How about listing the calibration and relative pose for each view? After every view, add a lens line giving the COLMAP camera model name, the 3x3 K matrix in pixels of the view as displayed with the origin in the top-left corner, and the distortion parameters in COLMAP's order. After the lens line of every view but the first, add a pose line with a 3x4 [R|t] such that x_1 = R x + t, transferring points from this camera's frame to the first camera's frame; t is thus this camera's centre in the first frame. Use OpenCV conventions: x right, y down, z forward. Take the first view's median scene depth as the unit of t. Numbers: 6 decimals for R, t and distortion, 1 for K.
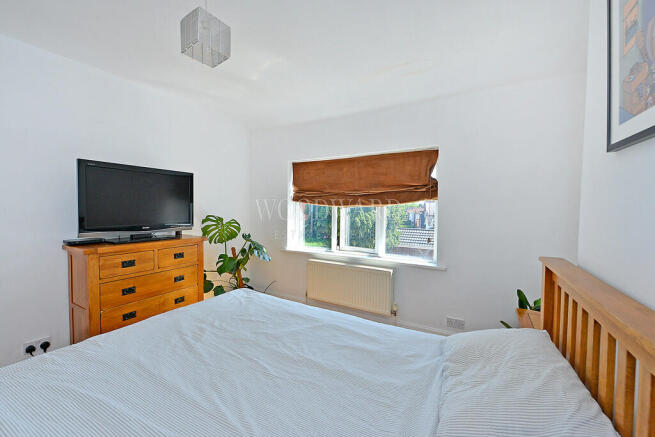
lens RADIAL K [[262.6, 0, 329.2], [0, 262.6, 216.1], [0, 0, 1]] dist [-0.002621, -0.000301]
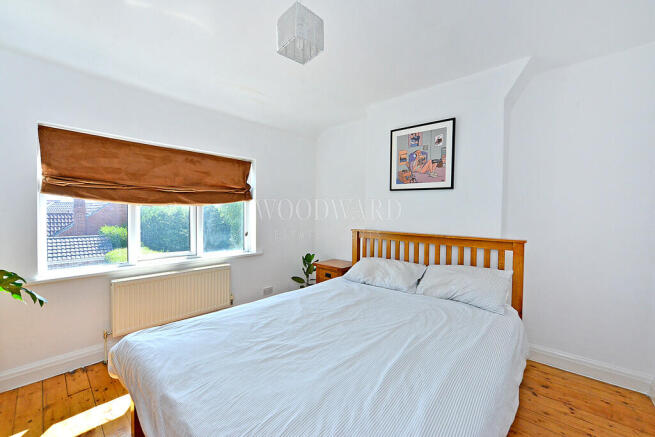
lens RADIAL K [[262.6, 0, 329.2], [0, 262.6, 216.1], [0, 0, 1]] dist [-0.002621, -0.000301]
pose [[0.184343, -0.018048, 0.982696, -0.956732], [0.023619, 0.999624, 0.013928, 0.000336], [-0.982578, 0.020642, 0.184700, 0.481169]]
